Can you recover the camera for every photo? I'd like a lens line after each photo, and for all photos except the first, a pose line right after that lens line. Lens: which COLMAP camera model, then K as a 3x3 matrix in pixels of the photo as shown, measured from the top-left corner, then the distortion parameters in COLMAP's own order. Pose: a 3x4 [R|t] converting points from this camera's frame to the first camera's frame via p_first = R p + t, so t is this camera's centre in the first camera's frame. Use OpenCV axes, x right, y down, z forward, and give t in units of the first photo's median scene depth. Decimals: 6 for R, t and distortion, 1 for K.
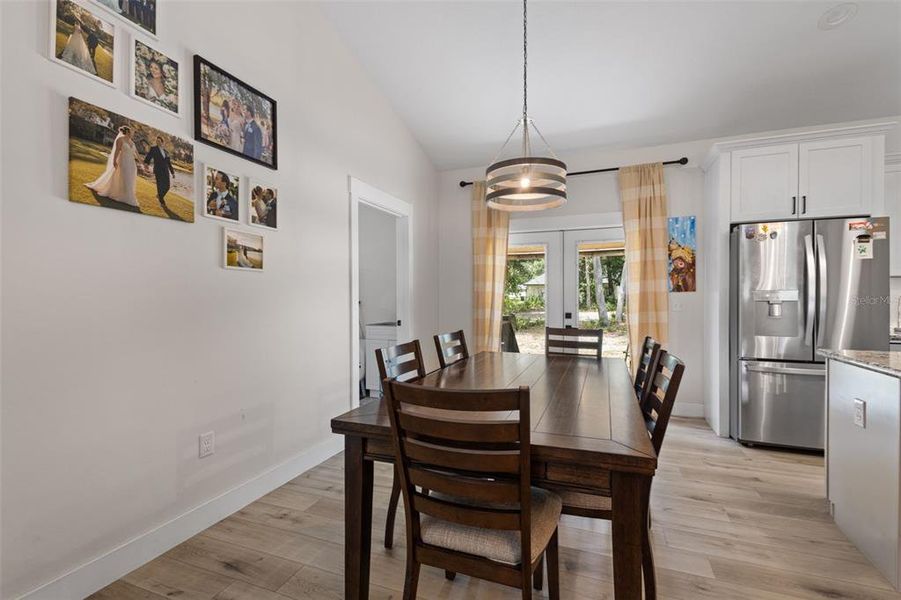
lens RADIAL K [[411.3, 0, 450.2], [0, 411.3, 302.0], [0, 0, 1]] dist [0.004940, 0.000374]
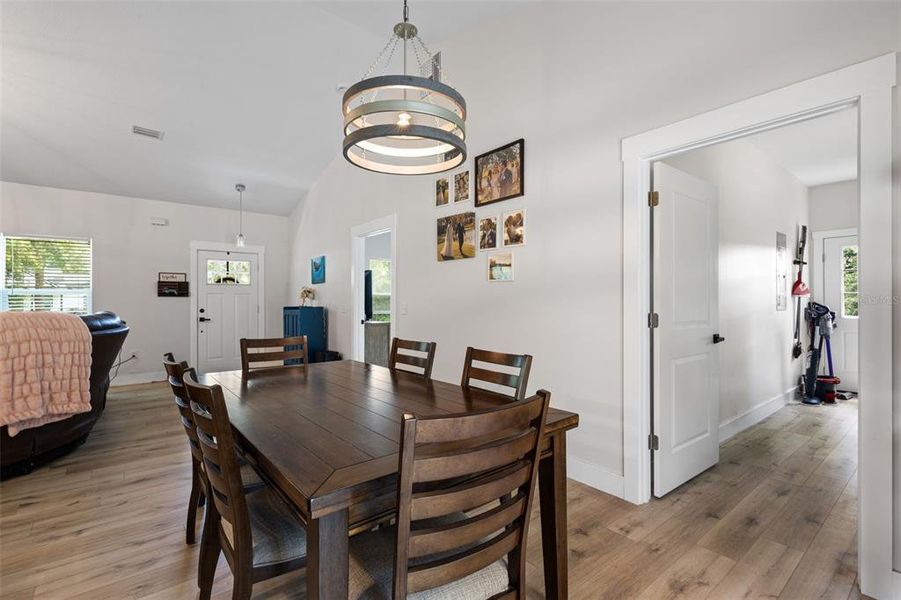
lens RADIAL K [[412.4, 0, 448.9], [0, 412.4, 301.2], [0, 0, 1]] dist [0.004729, 0.000362]
pose [[-0.496161, 0.004824, -0.868217, 0.592966], [-0.008018, 0.999916, 0.010138, -0.016105], [0.868194, 0.011992, -0.496081, 1.139442]]
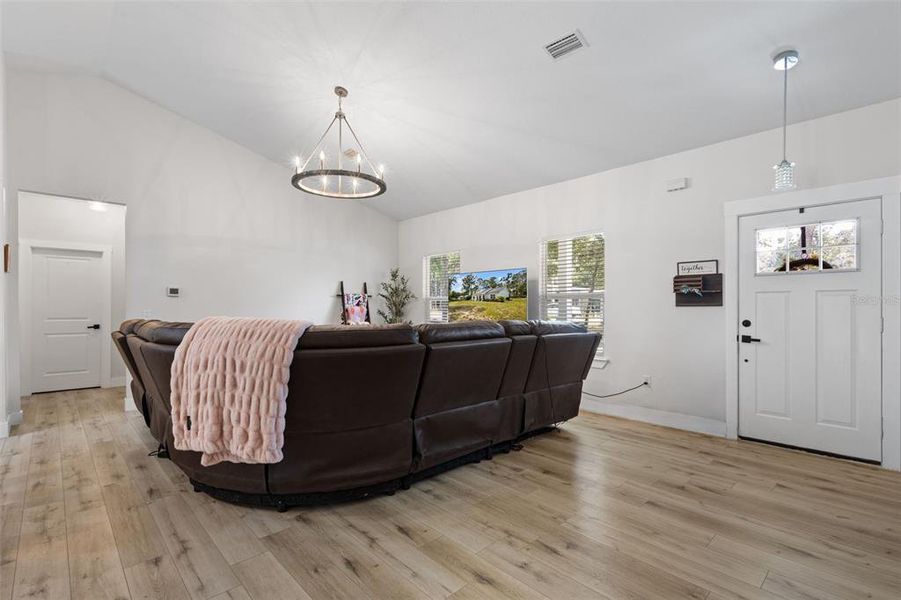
lens RADIAL K [[419.7, 0, 449.3], [0, 419.7, 307.1], [0, 0, 1]] dist [0.002392, 0.000180]
pose [[-0.902795, 0.003951, 0.430053, -0.333524], [0.009798, 0.999887, 0.011382, -0.004309], [-0.429960, 0.014489, -0.902732, 0.463315]]
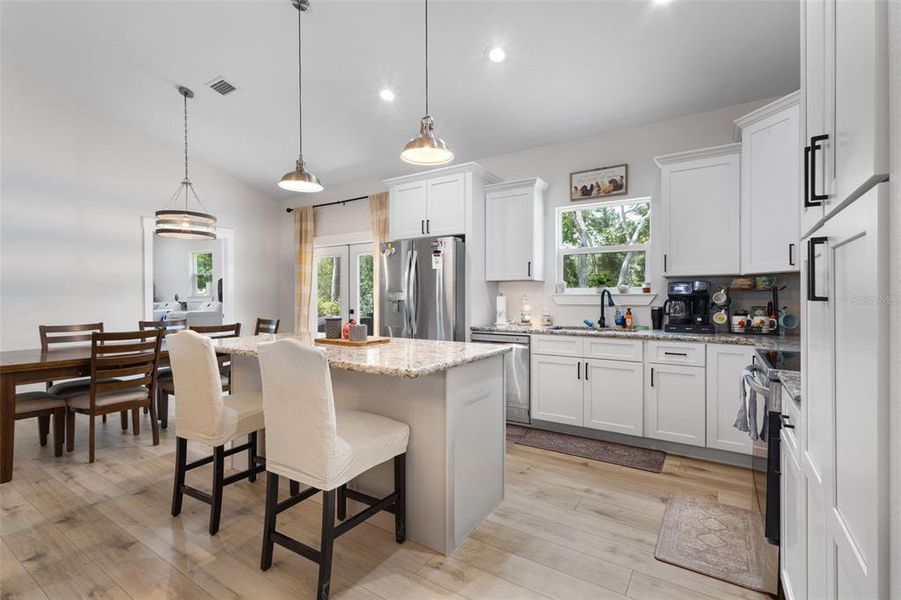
lens RADIAL K [[412.4, 0, 448.9], [0, 412.4, 301.2], [0, 0, 1]] dist [0.004729, 0.000362]
pose [[0.979820, 0.001714, -0.199876, 1.207240], [-0.002314, 0.999993, -0.002771, 0.003834], [0.199870, 0.003178, 0.979817, -0.266980]]
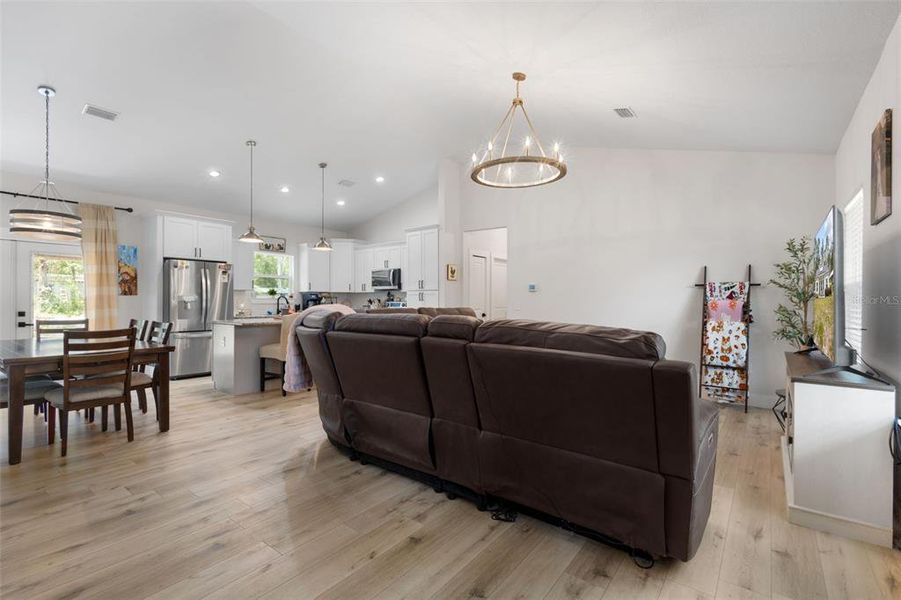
lens RADIAL K [[412.4, 0, 448.9], [0, 412.4, 301.2], [0, 0, 1]] dist [0.004729, 0.000362]
pose [[0.283797, 0.002320, 0.958882, -0.720779], [0.007650, 0.999960, -0.004684, 0.016235], [-0.958854, 0.008665, 0.283767, -0.720447]]
